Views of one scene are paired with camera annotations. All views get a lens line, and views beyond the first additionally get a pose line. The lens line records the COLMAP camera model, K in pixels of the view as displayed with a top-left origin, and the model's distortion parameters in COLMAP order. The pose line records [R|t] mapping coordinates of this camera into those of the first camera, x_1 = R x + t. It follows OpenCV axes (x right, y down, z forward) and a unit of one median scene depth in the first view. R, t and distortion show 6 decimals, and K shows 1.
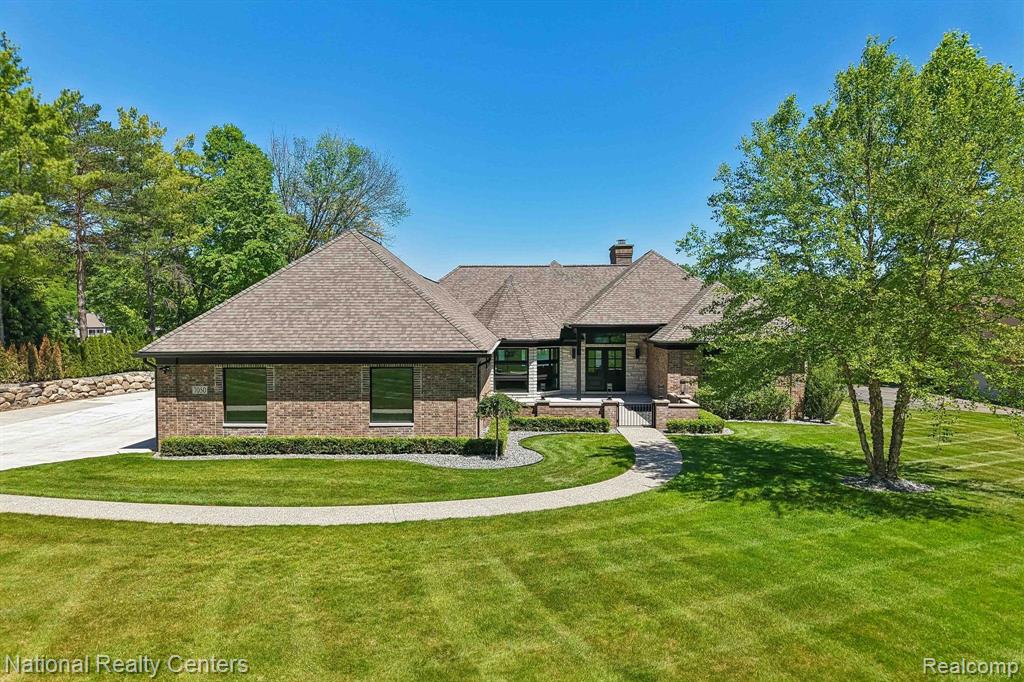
lens RADIAL K [[683.8, 0, 514.3], [0, 683.8, 337.0], [0, 0, 1]] dist [0.023262, -0.031126]
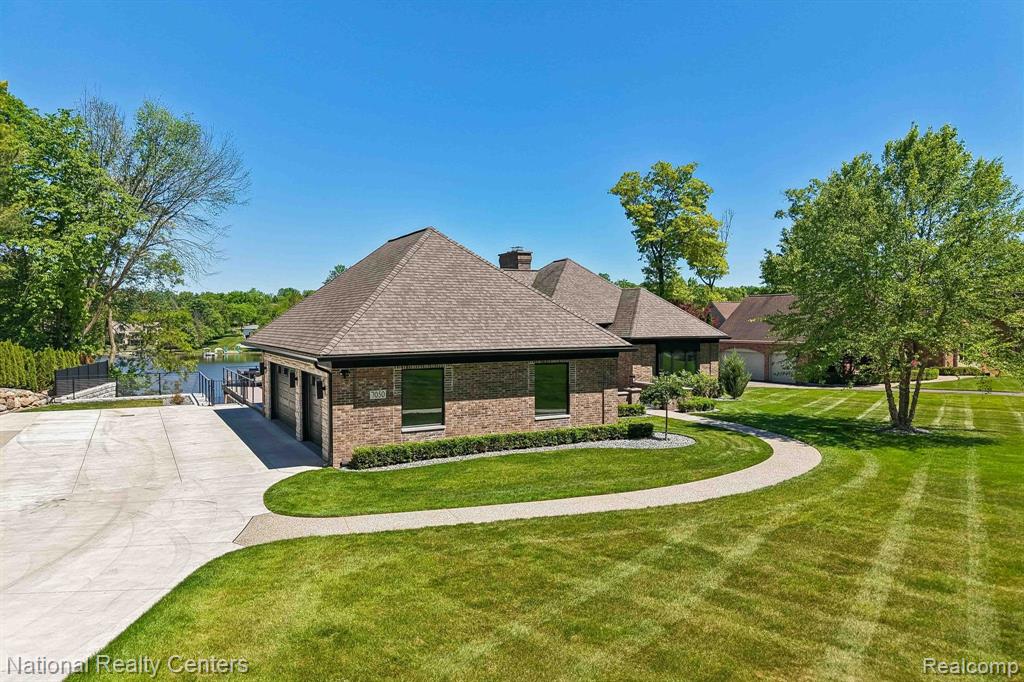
lens RADIAL K [[683.8, 0, 514.0], [0, 683.8, 341.4], [0, 0, 1]] dist [0.023262, -0.031126]
pose [[0.875231, -0.016857, 0.483411, -0.741573], [0.016299, 0.999853, 0.005357, 0.004083], [-0.483430, 0.003190, 0.875377, 0.104590]]
